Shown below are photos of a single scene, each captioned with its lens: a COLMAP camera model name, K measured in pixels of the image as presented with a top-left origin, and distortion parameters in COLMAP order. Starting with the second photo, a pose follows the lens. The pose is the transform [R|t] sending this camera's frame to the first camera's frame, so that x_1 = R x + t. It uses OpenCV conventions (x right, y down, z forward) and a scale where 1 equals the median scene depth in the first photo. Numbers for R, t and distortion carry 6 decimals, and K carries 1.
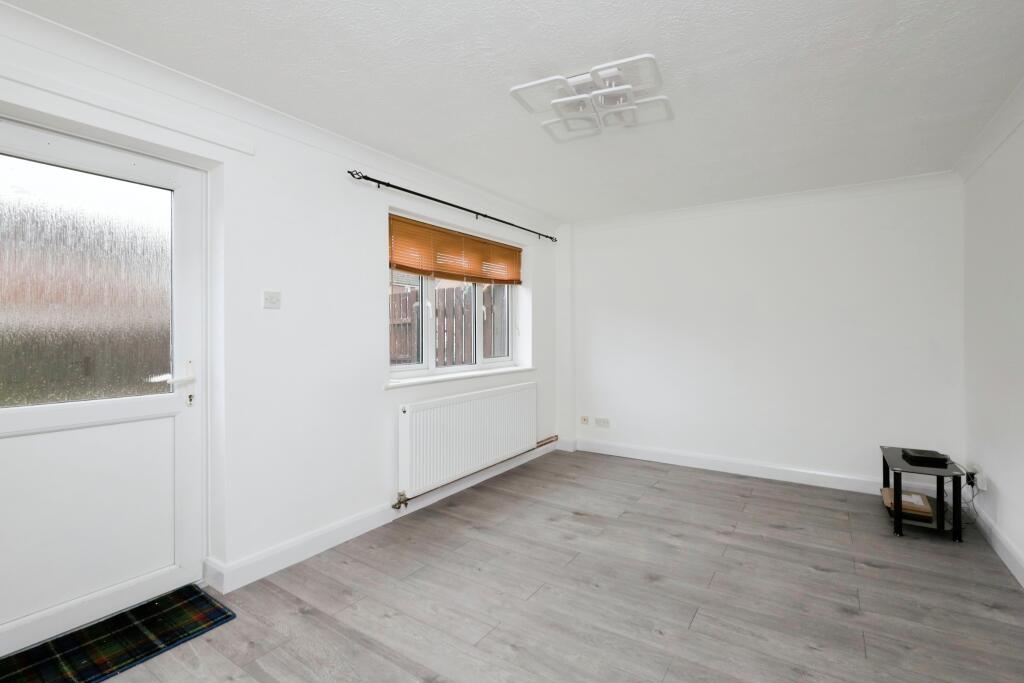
lens RADIAL K [[475.6, 0, 513.8], [0, 475.6, 338.6], [0, 0, 1]] dist [-0.003908, 0.000733]
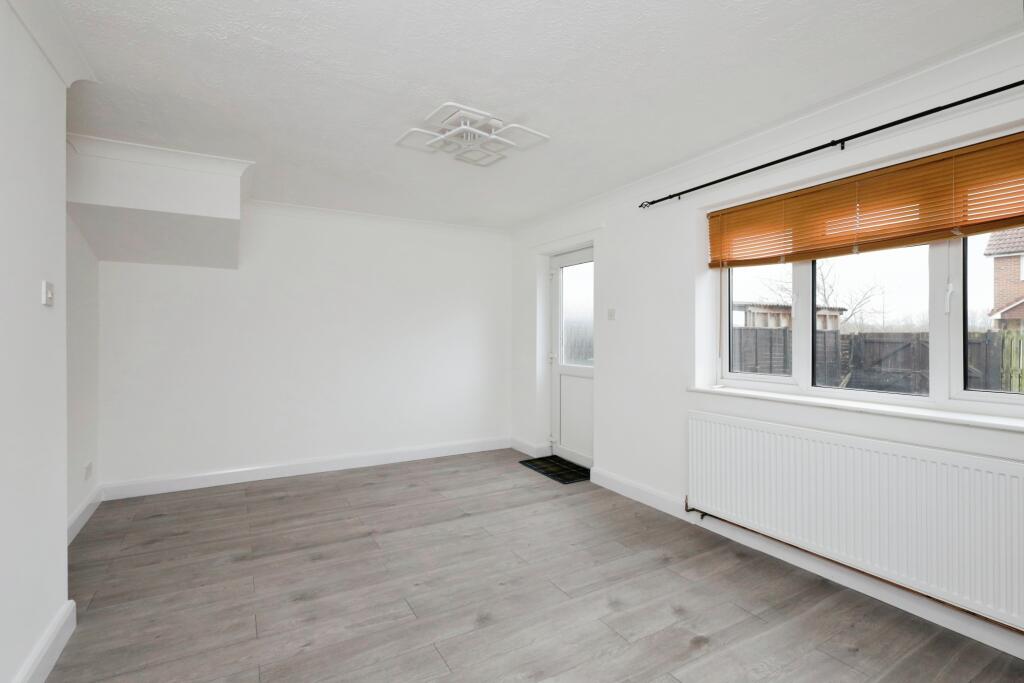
lens RADIAL K [[475.6, 0, 513.6], [0, 475.6, 335.3], [0, 0, 1]] dist [-0.003908, 0.000733]
pose [[-0.439174, 0.002100, -0.898400, 0.894339], [-0.016295, 0.999814, 0.010302, -0.017436], [0.898254, 0.019164, -0.439058, 1.214406]]
